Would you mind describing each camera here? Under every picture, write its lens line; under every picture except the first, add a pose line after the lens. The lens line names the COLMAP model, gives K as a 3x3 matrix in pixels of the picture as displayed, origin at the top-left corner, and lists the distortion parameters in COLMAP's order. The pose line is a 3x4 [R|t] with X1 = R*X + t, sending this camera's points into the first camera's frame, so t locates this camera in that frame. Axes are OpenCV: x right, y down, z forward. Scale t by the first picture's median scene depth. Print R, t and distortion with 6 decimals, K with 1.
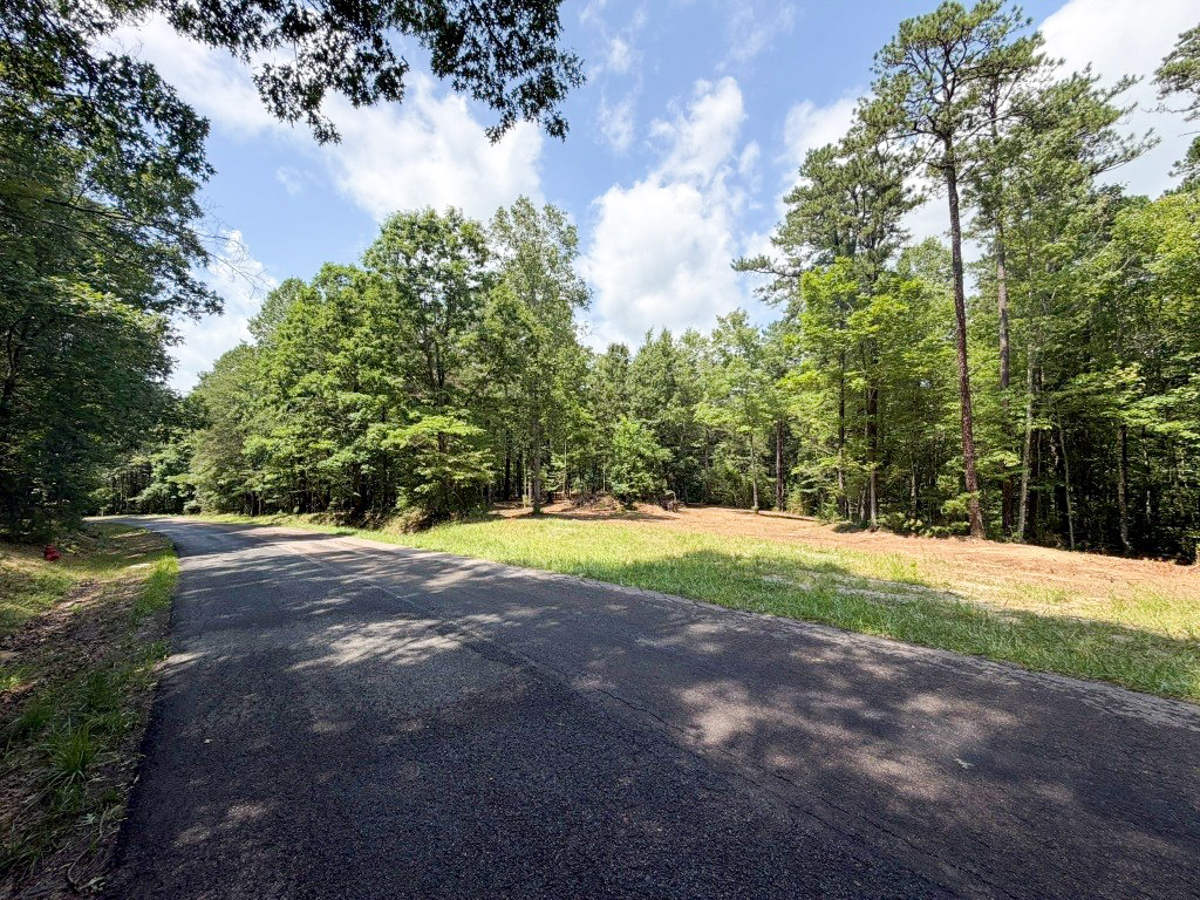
lens RADIAL K [[470.7, 0, 600.9], [0, 470.7, 450.2], [0, 0, 1]] dist [-0.009431, 0.000644]
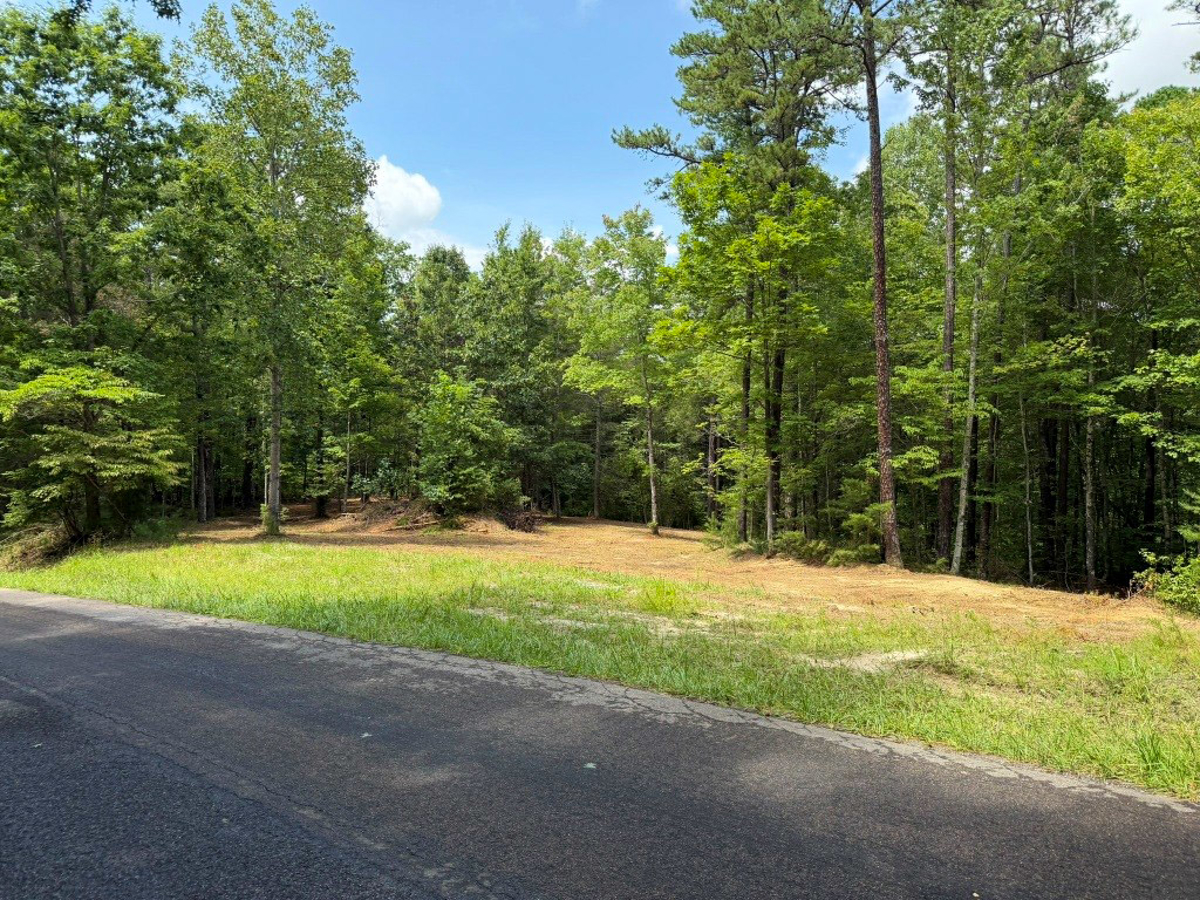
lens RADIAL K [[817.4, 0, 613.8], [0, 817.4, 451.9], [0, 0, 1]] dist [0.016098, -0.043017]
pose [[0.982385, 0.016652, 0.186125, 0.081024], [-0.022537, 0.999309, 0.029548, -0.008578], [-0.185505, -0.033222, 0.982082, -0.082072]]
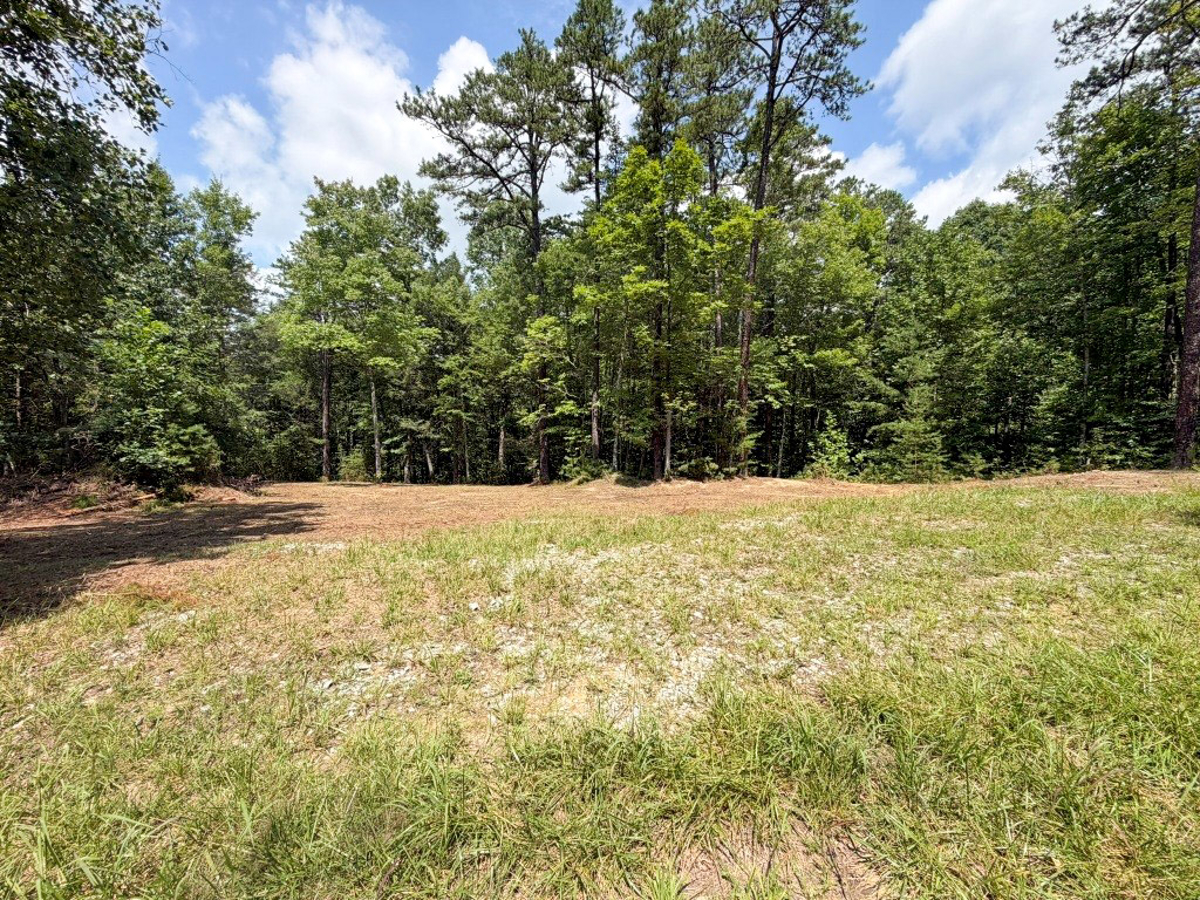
lens RADIAL K [[470.7, 0, 574.3], [0, 470.7, 458.3], [0, 0, 1]] dist [-0.009431, 0.000644]
pose [[0.470890, -0.053060, 0.880595, -0.189452], [-0.023557, 0.997077, 0.072675, 0.042060], [-0.881878, -0.054966, 0.468264, 0.458540]]
